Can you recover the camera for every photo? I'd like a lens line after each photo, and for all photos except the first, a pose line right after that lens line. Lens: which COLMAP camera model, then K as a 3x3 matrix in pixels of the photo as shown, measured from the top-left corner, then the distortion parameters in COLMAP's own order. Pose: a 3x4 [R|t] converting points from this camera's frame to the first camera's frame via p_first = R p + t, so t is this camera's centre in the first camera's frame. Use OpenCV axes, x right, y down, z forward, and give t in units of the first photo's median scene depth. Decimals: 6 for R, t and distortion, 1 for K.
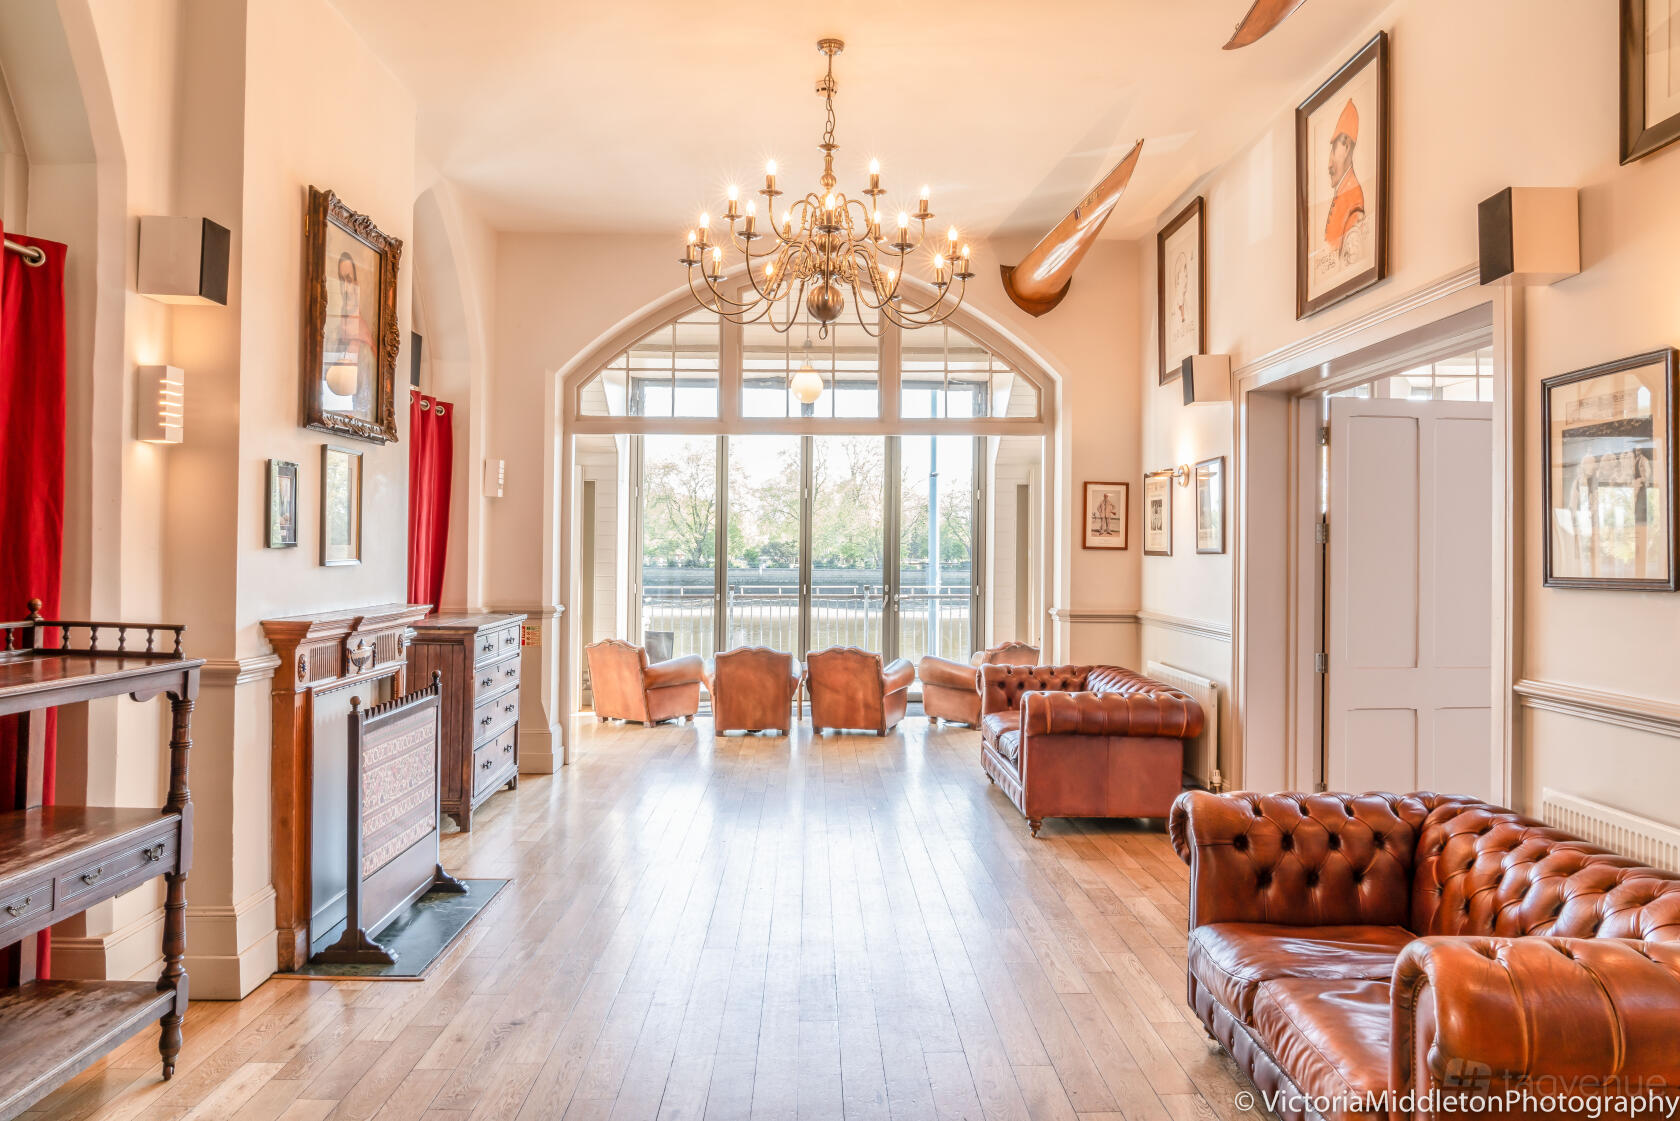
lens RADIAL K [[1184.0, 0, 846.7], [0, 1184.0, 546.8], [0, 0, 1]] dist [-0.014285, -0.003008]
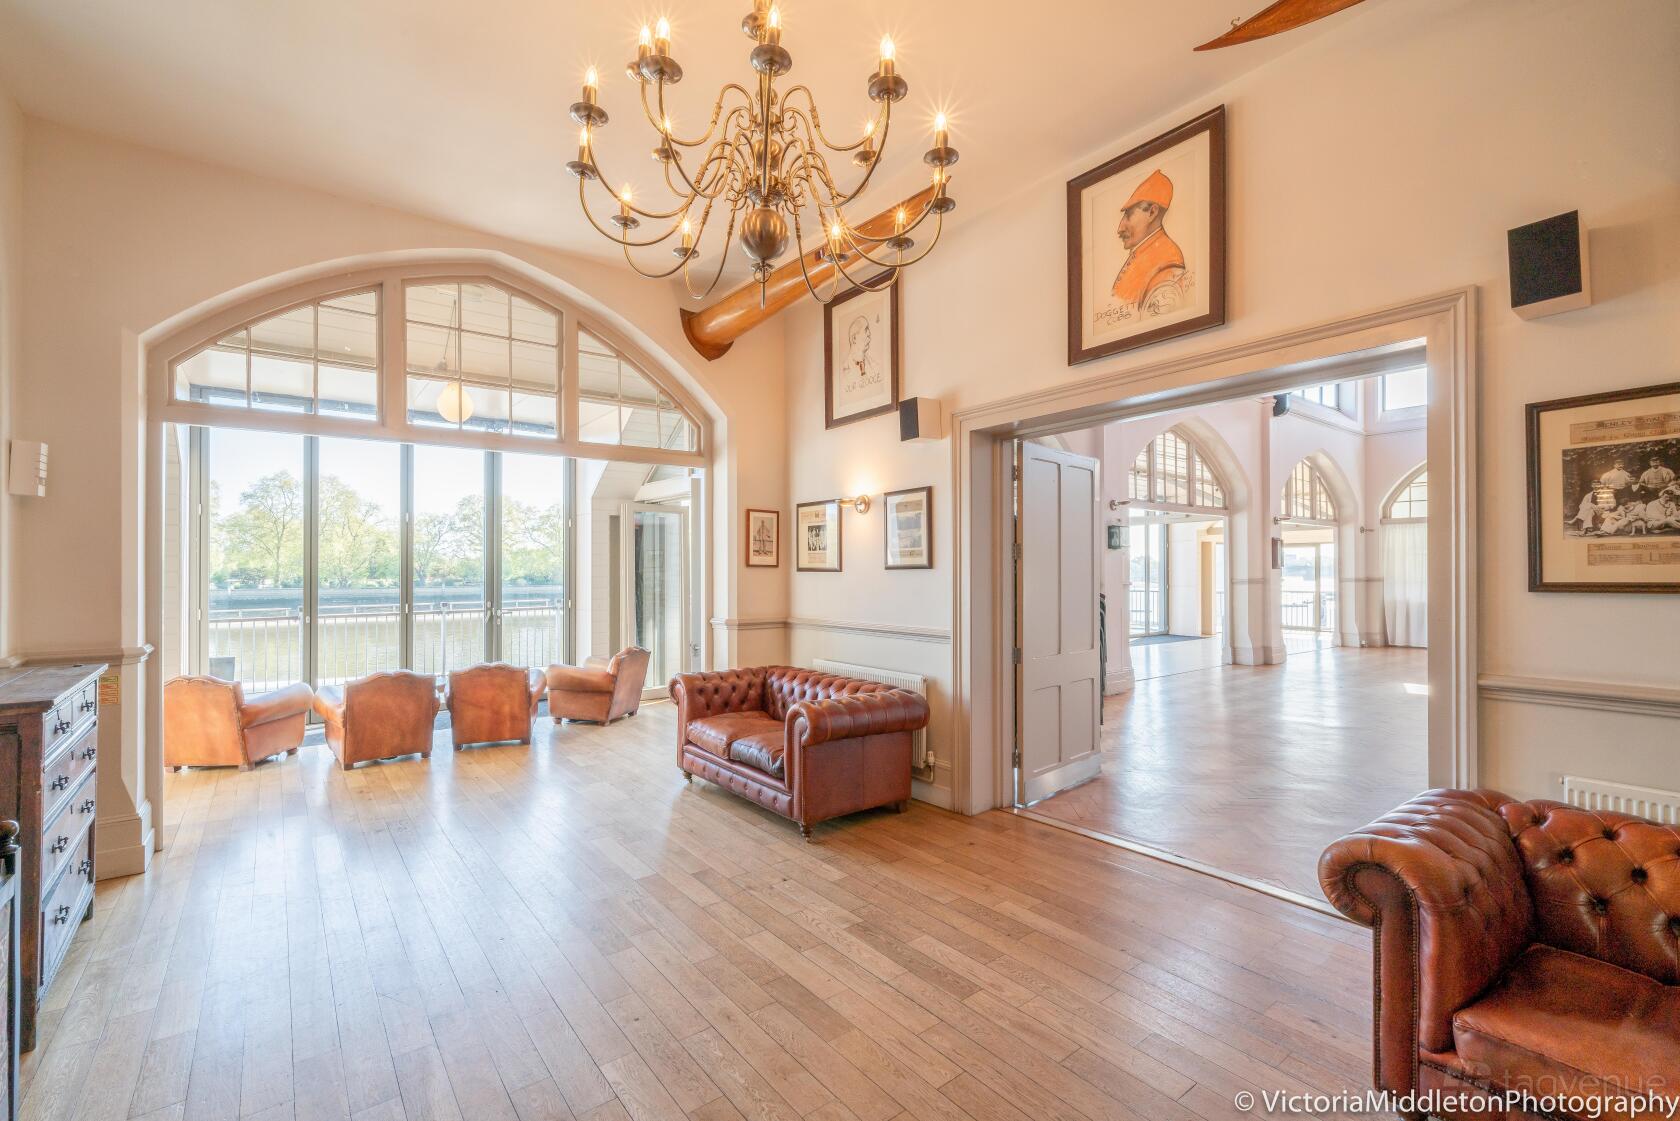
lens RADIAL K [[738.5, 0, 824.0], [0, 738.5, 574.6], [0, 0, 1]] dist [-0.000498, -0.000285]
pose [[0.818733, -0.012317, 0.574042, -0.156512], [0.007882, 0.999917, 0.010214, 0.002929], [-0.574120, -0.003838, 0.818762, 0.359313]]
